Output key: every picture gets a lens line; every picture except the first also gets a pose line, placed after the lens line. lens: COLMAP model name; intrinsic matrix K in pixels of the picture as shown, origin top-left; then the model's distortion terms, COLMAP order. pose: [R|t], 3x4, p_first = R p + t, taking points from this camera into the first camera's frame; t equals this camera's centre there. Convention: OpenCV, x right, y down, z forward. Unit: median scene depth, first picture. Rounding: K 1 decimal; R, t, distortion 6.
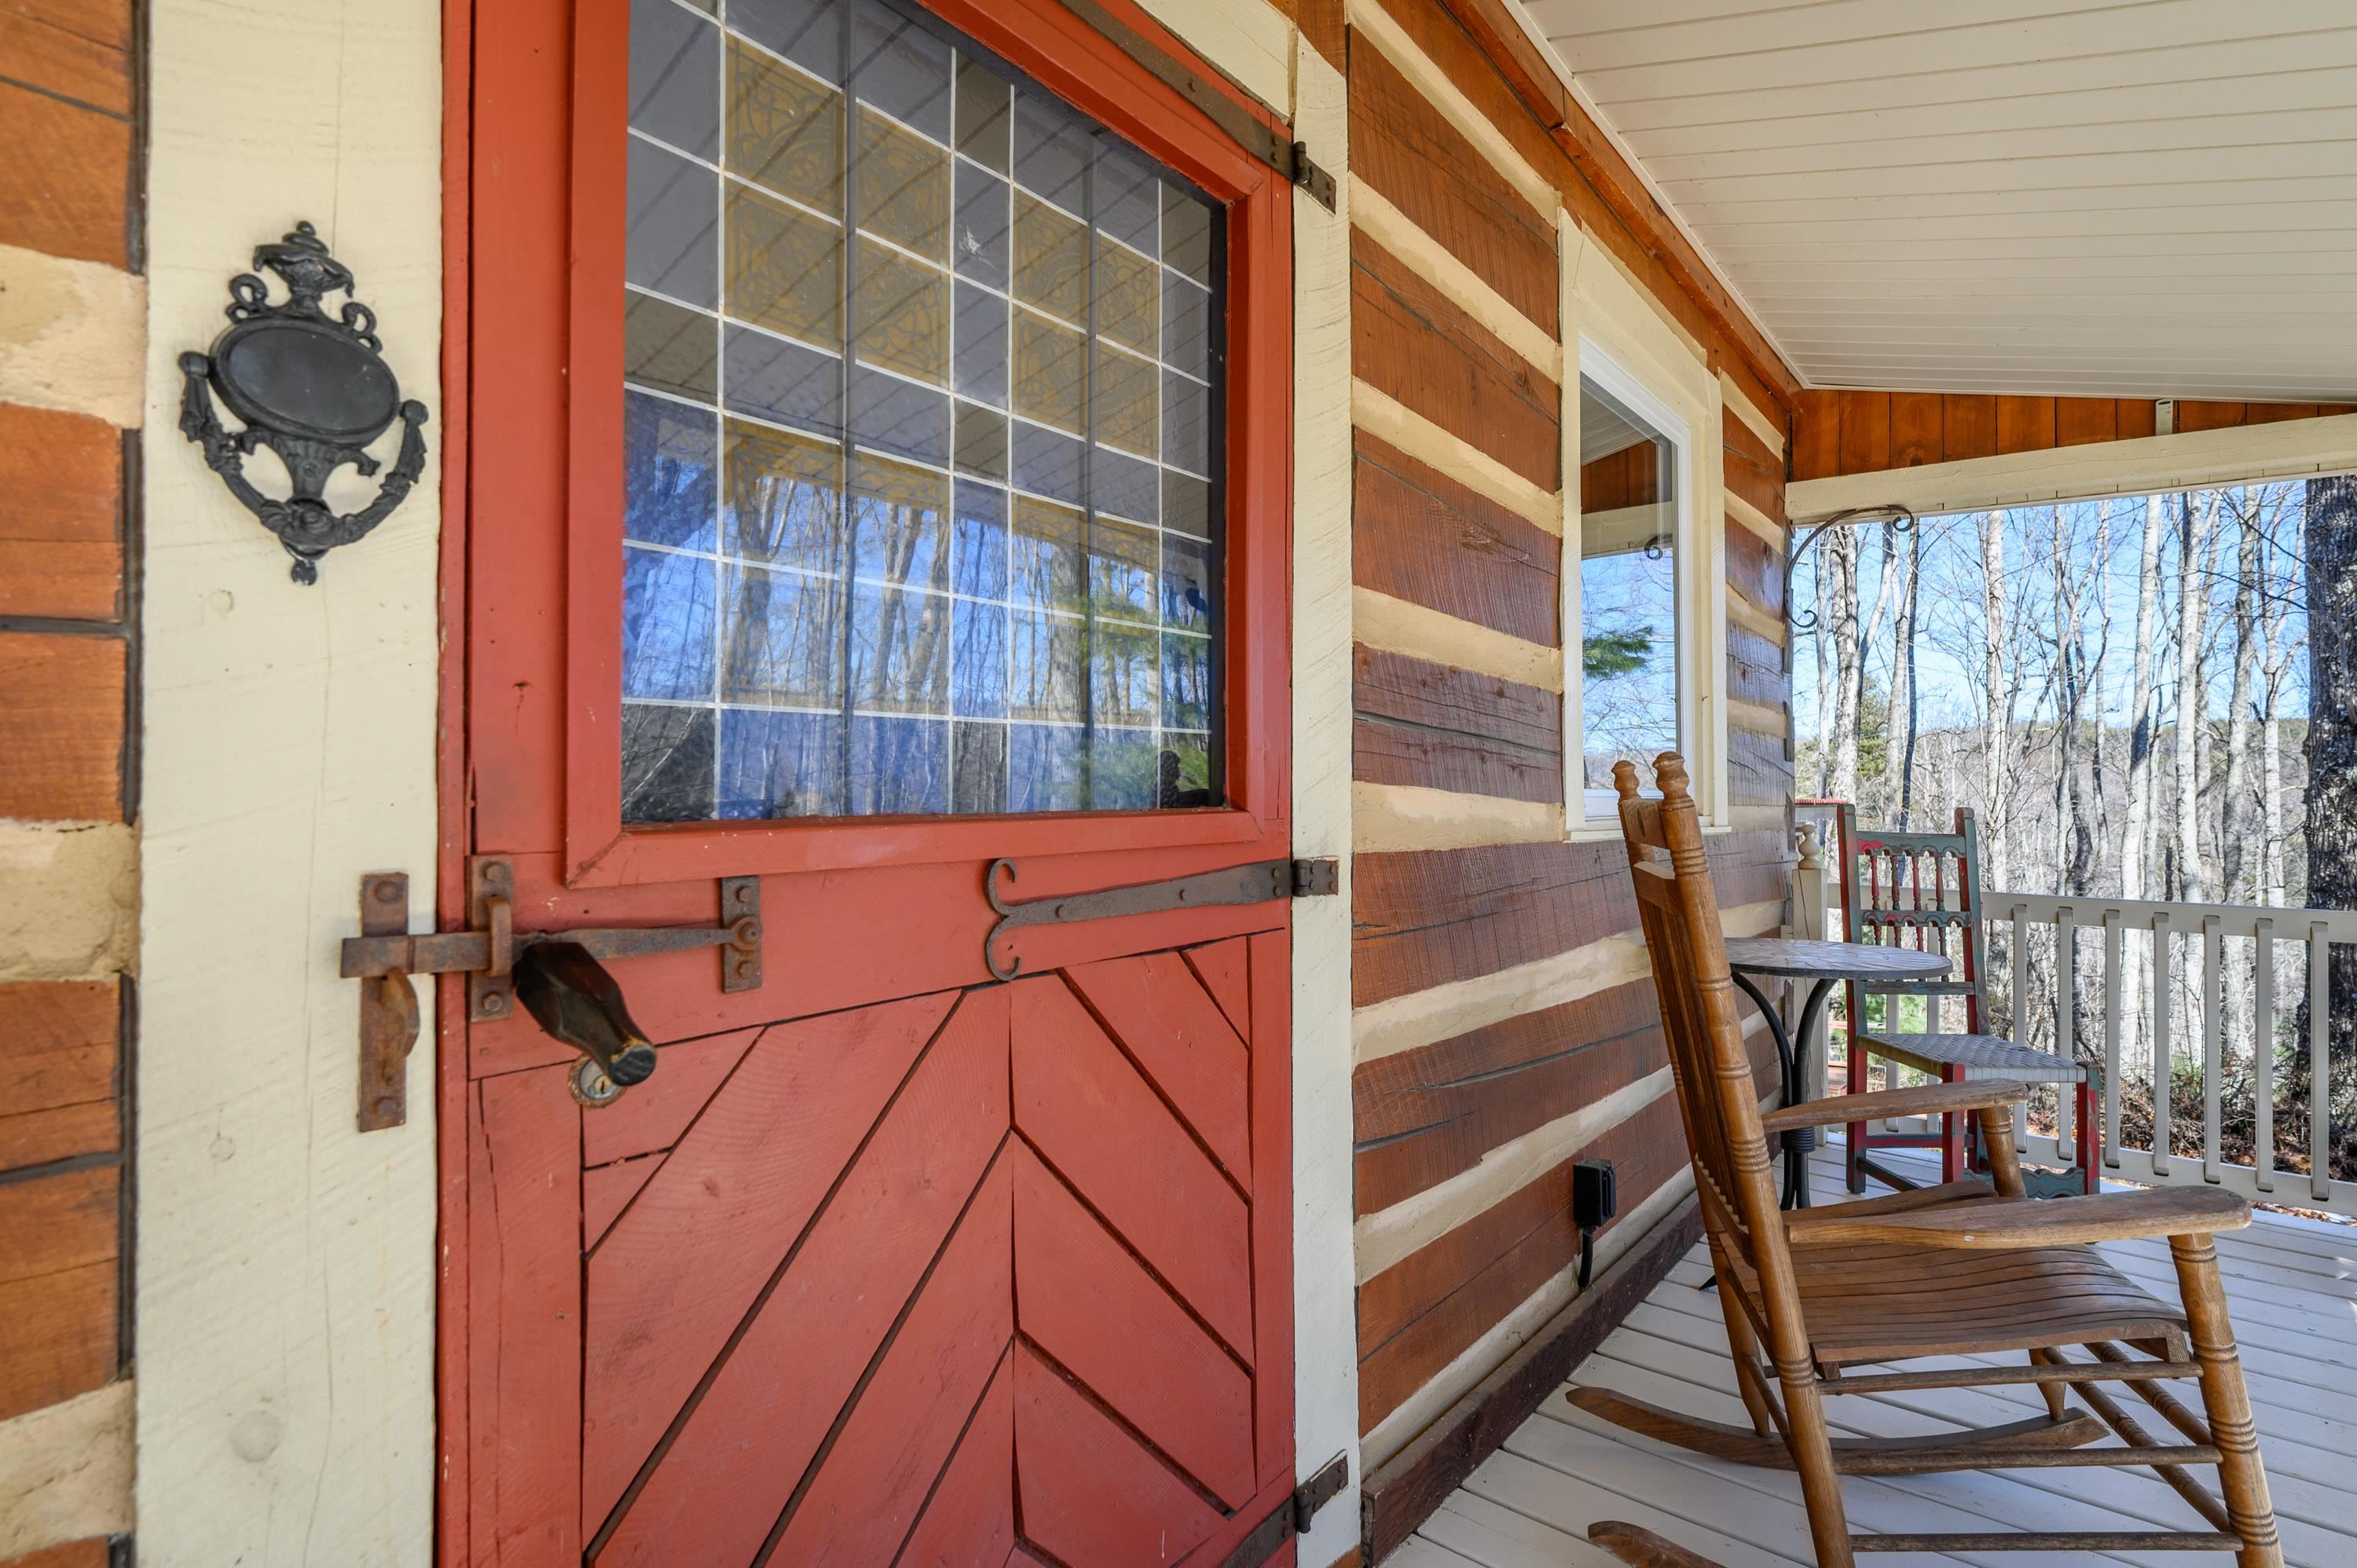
lens RADIAL K [[1252.1, 0, 1184.0], [0, 1252.1, 759.5], [0, 0, 1]] dist [0.000304, 0.000321]
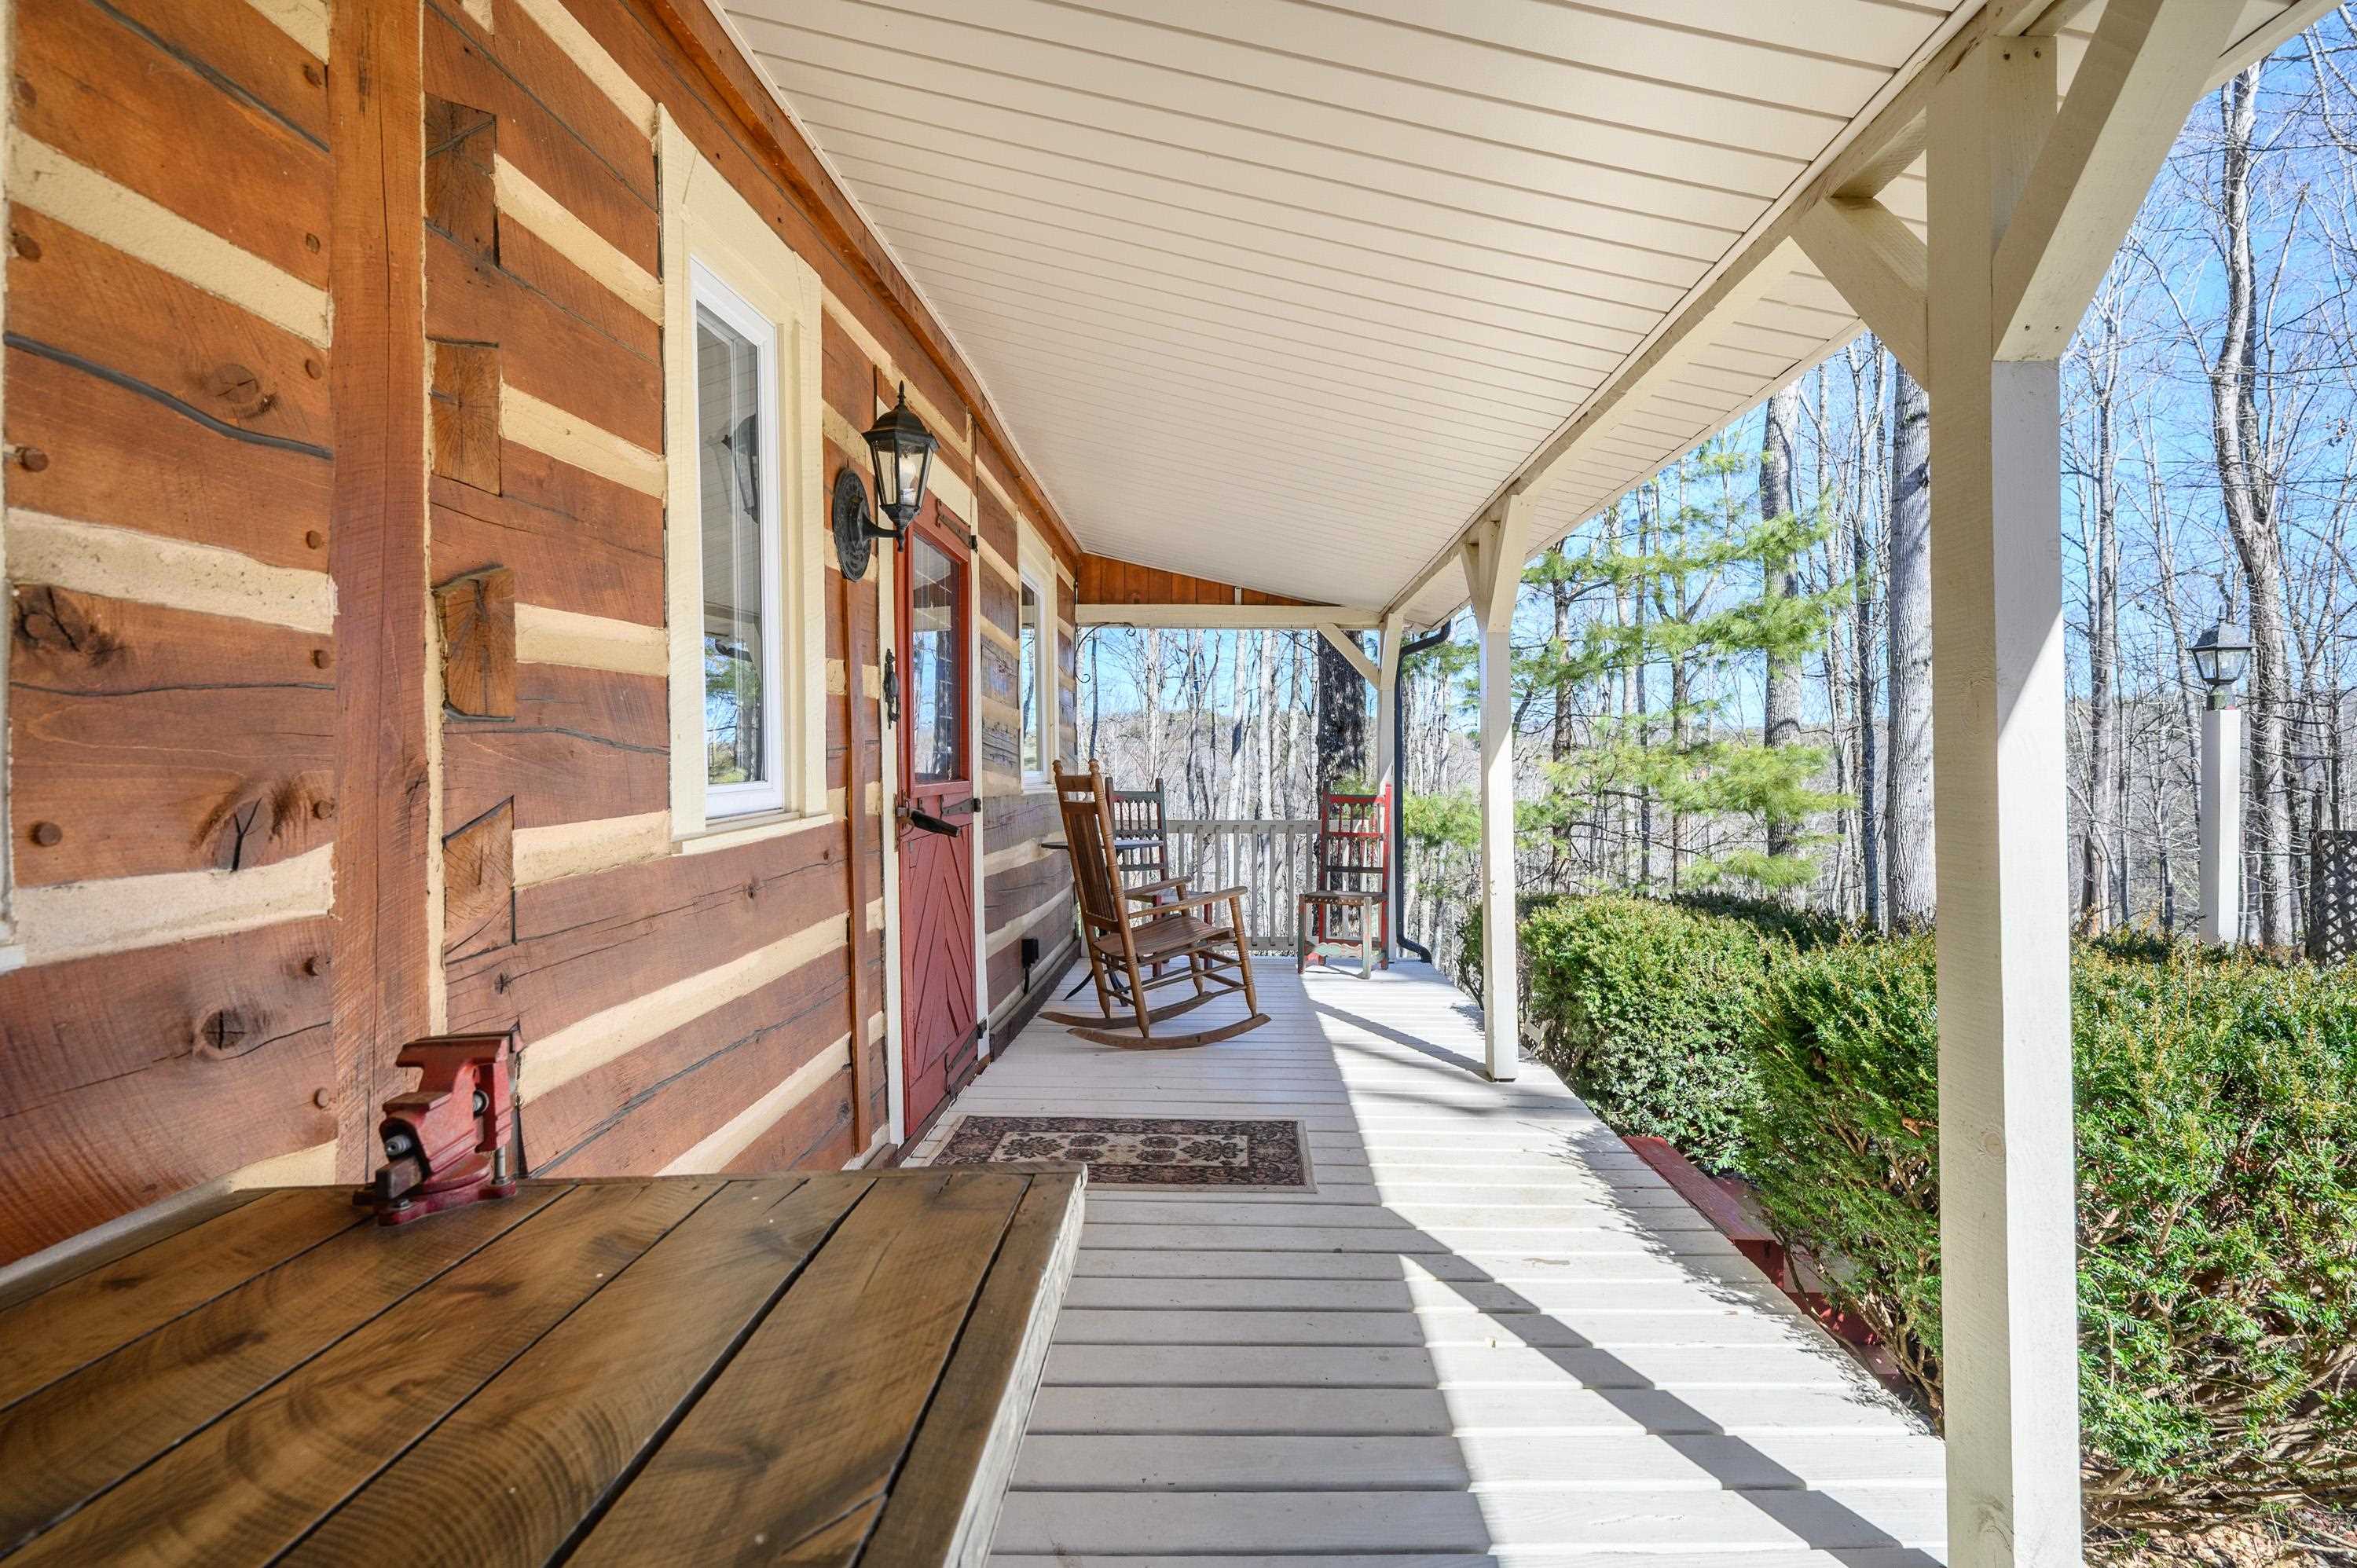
lens RADIAL K [[1237.2, 0, 1178.5], [0, 1237.2, 784.0], [0, 0, 1]] dist [-0.000394, 0.000327]
pose [[0.824101, -0.017596, 0.566169, -0.473259], [-0.001512, 0.999445, 0.033263, -0.018393], [-0.566440, -0.028268, 0.823618, -0.651901]]
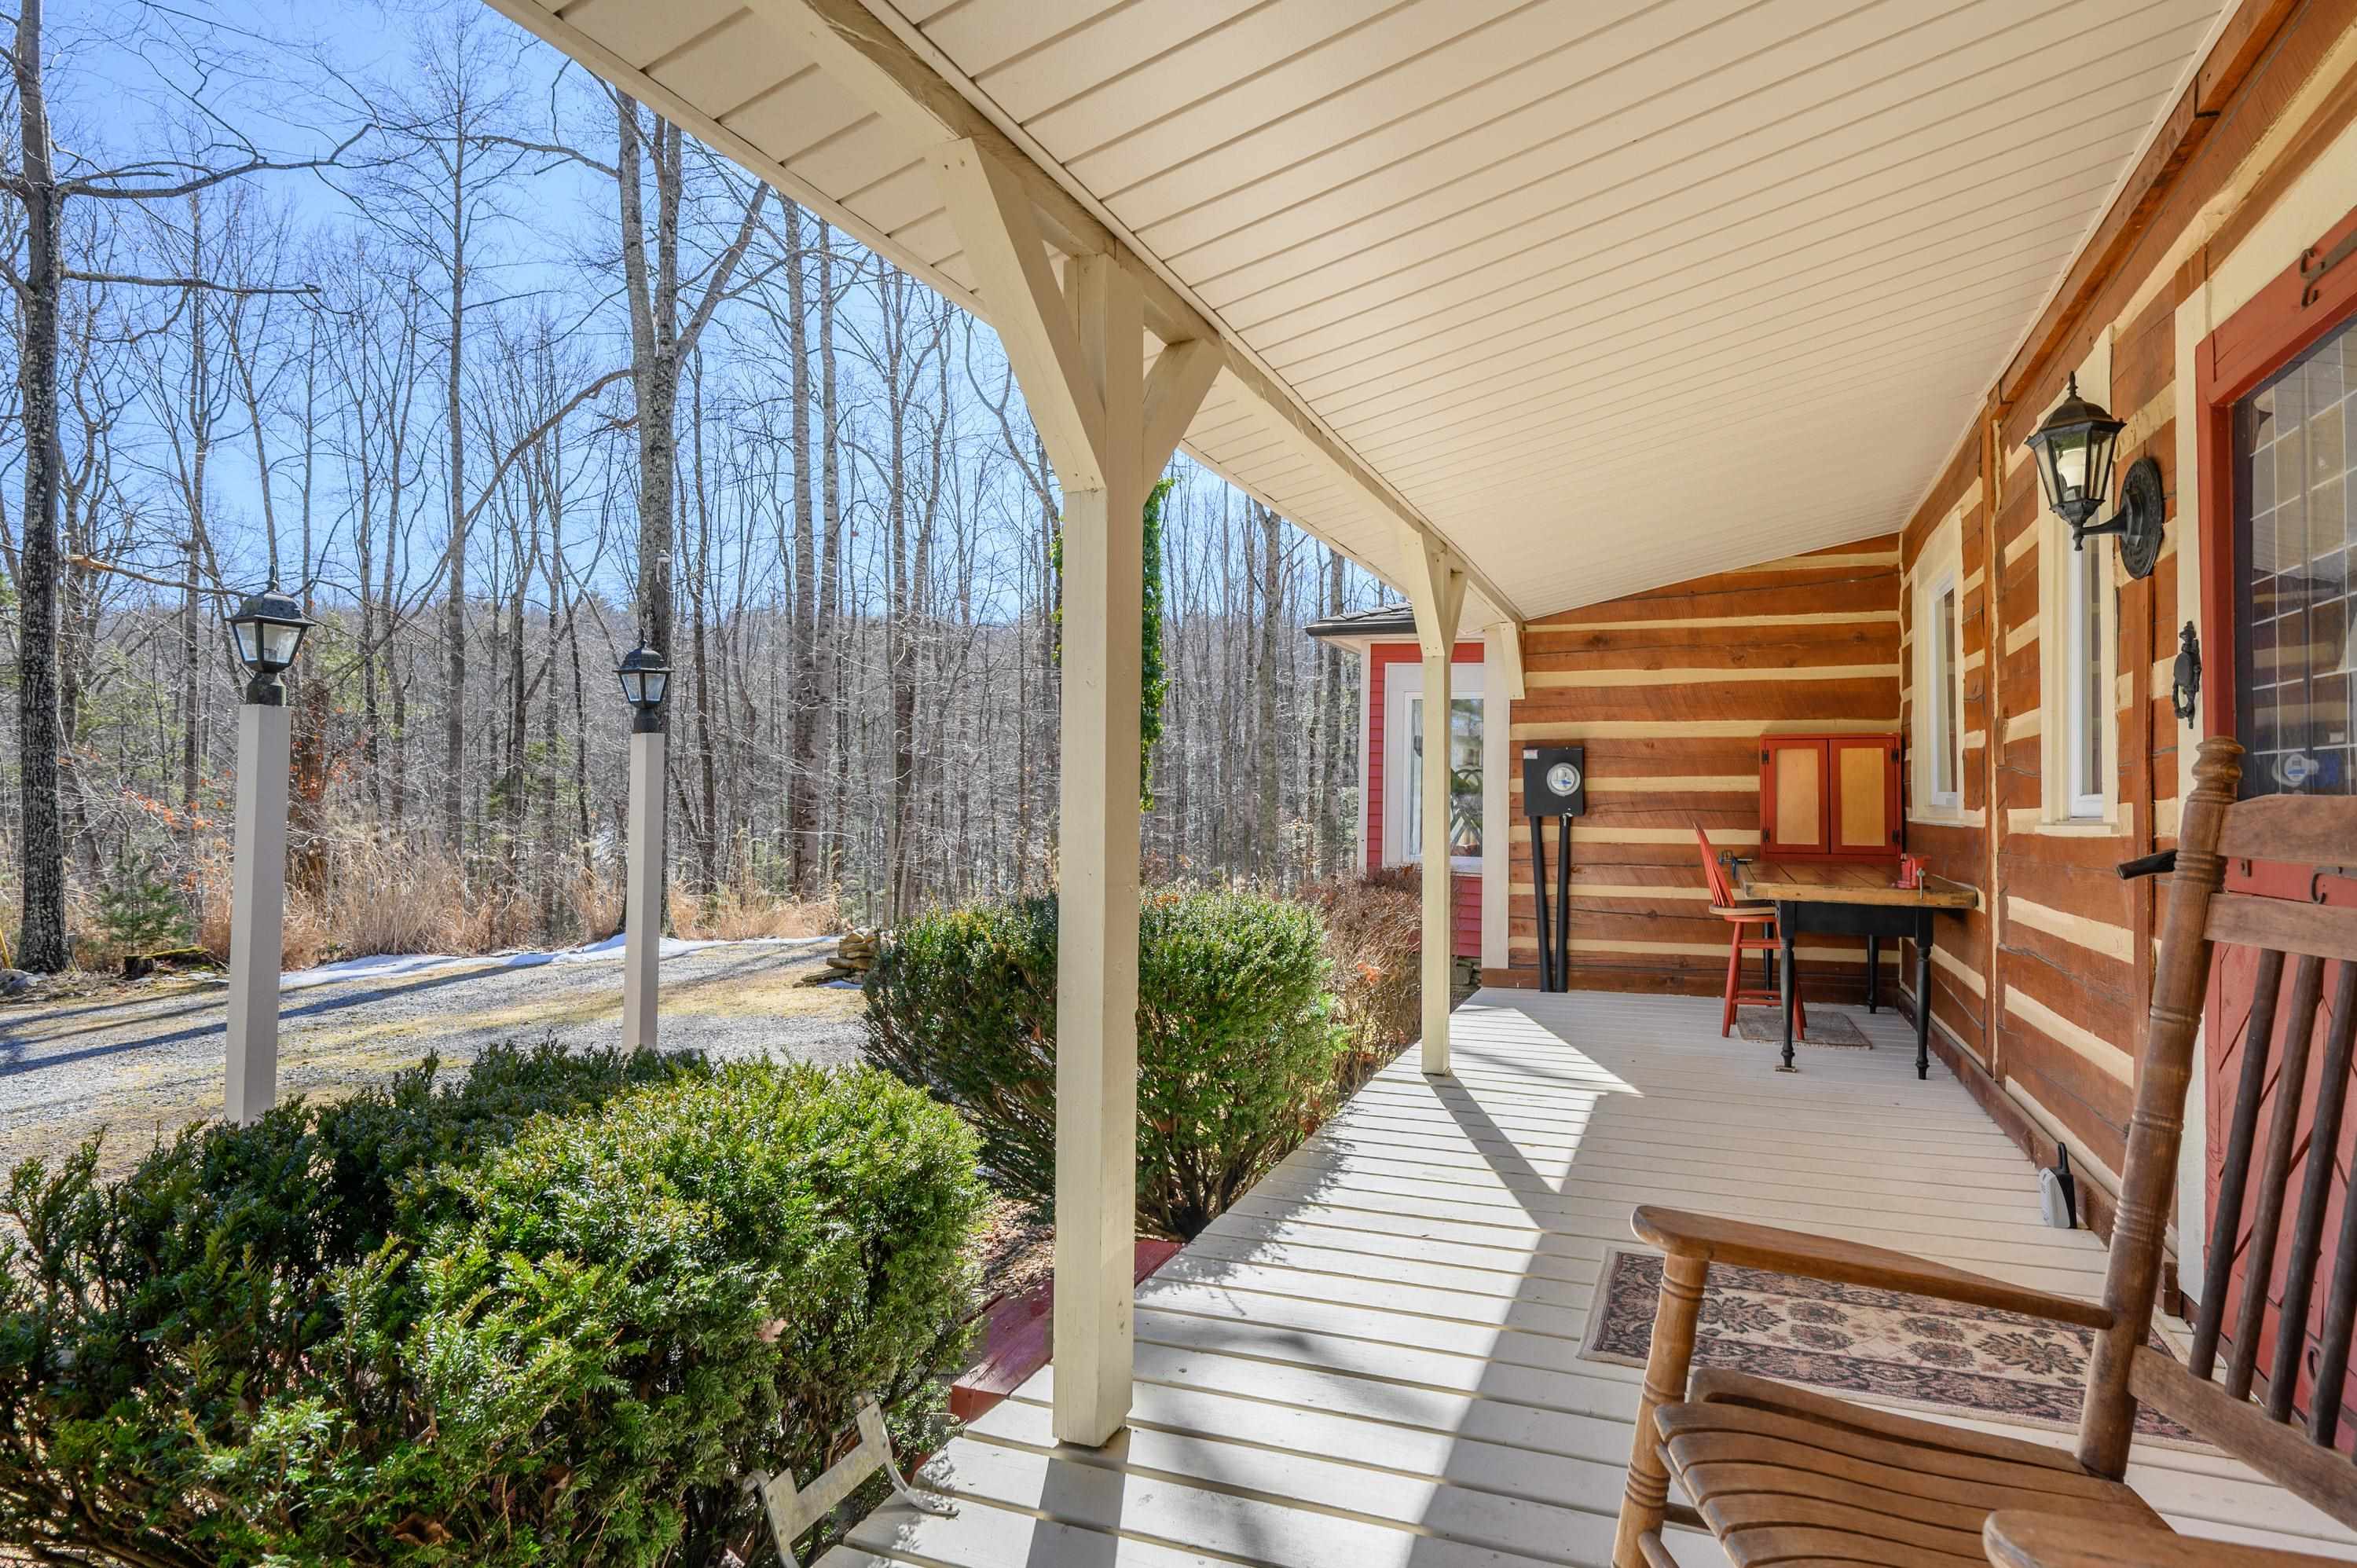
lens RADIAL K [[1252.1, 0, 1184.0], [0, 1252.1, 759.5], [0, 0, 1]] dist [0.000304, 0.000321]
pose [[-0.970455, -0.009347, -0.241100, 0.827184], [-0.000556, 0.999333, -0.036507, 0.018368], [0.241281, -0.035295, -0.969813, 1.092510]]
